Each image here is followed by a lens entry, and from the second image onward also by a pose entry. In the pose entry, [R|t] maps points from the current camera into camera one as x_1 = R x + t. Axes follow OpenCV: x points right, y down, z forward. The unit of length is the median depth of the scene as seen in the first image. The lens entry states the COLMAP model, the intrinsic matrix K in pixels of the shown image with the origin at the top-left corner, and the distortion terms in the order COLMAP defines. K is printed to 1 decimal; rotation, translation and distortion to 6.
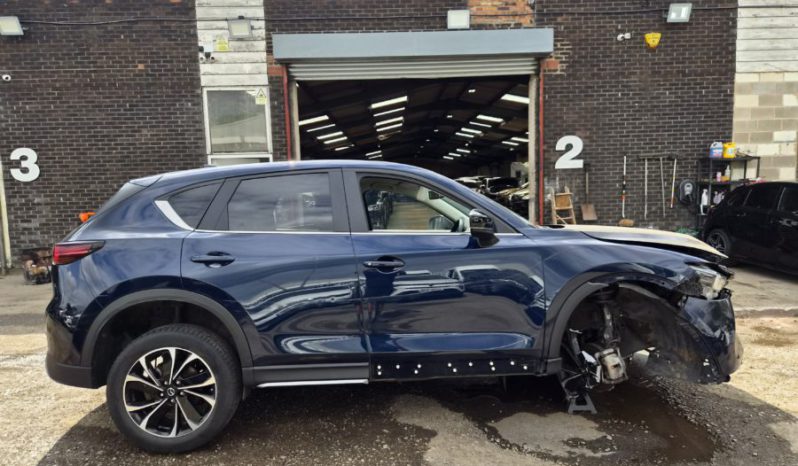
lens RADIAL K [[534.5, 0, 399.0], [0, 534.5, 233.0], [0, 0, 1]] dist [0.061024, -0.049191]
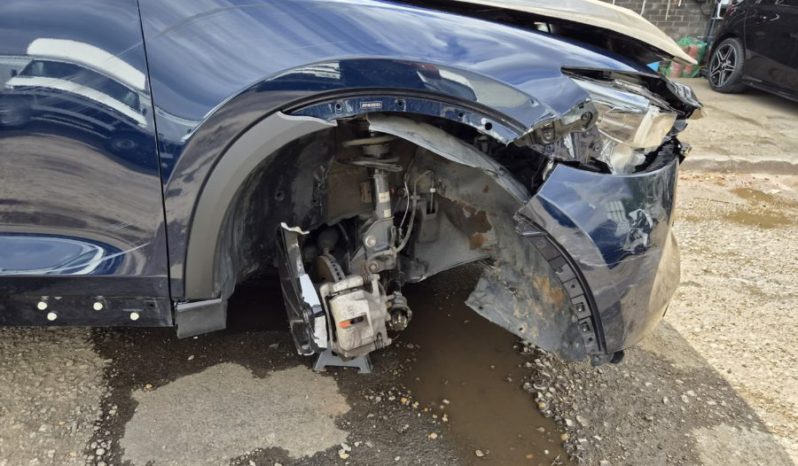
lens RADIAL K [[534.5, 0, 399.0], [0, 534.5, 233.0], [0, 0, 1]] dist [0.061024, -0.049191]
pose [[0.998617, 0.051920, 0.008210, 0.390825], [-0.051655, 0.940353, 0.336256, 0.038926], [0.009738, -0.336215, 0.941735, 0.581246]]
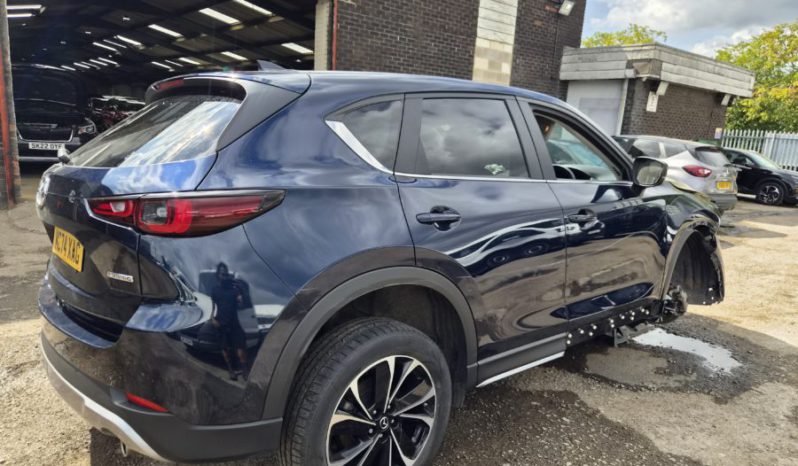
lens RADIAL K [[539.5, 0, 403.8], [0, 539.5, 232.6], [0, 0, 1]] dist [0.065055, -0.052837]
pose [[0.779460, -0.046347, 0.624735, -0.714701], [-0.028619, 0.993584, 0.109417, -0.004958], [-0.625797, -0.103165, 0.773133, 0.450886]]
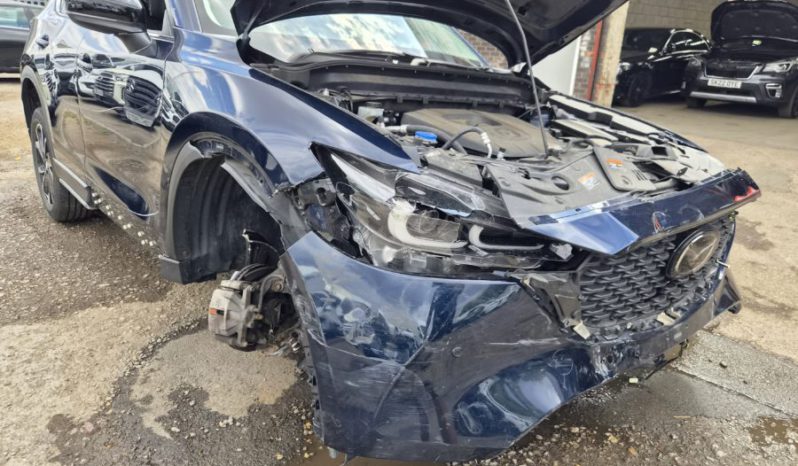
lens RADIAL K [[539.5, 0, 403.8], [0, 539.5, 232.6], [0, 0, 1]] dist [0.065055, -0.052837]
pose [[0.633842, 0.312272, -0.707623, 0.790834], [-0.126622, 0.944428, 0.303354, -0.009573], [0.763027, -0.102678, 0.638159, 0.738478]]
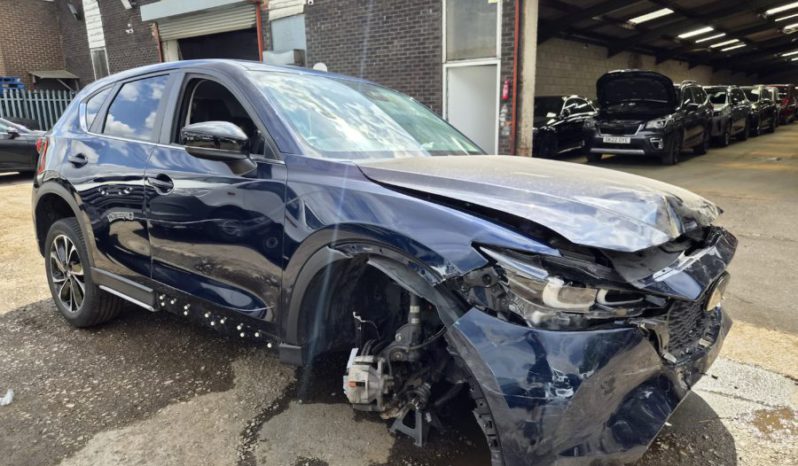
lens RADIAL K [[531.8, 0, 403.6], [0, 531.8, 227.9], [0, 0, 1]] dist [0.080208, -0.069587]
pose [[0.765238, 0.158921, -0.623823, 0.732030], [-0.063978, 0.983026, 0.171948, -0.039714], [0.640560, -0.091670, 0.762416, 0.525724]]
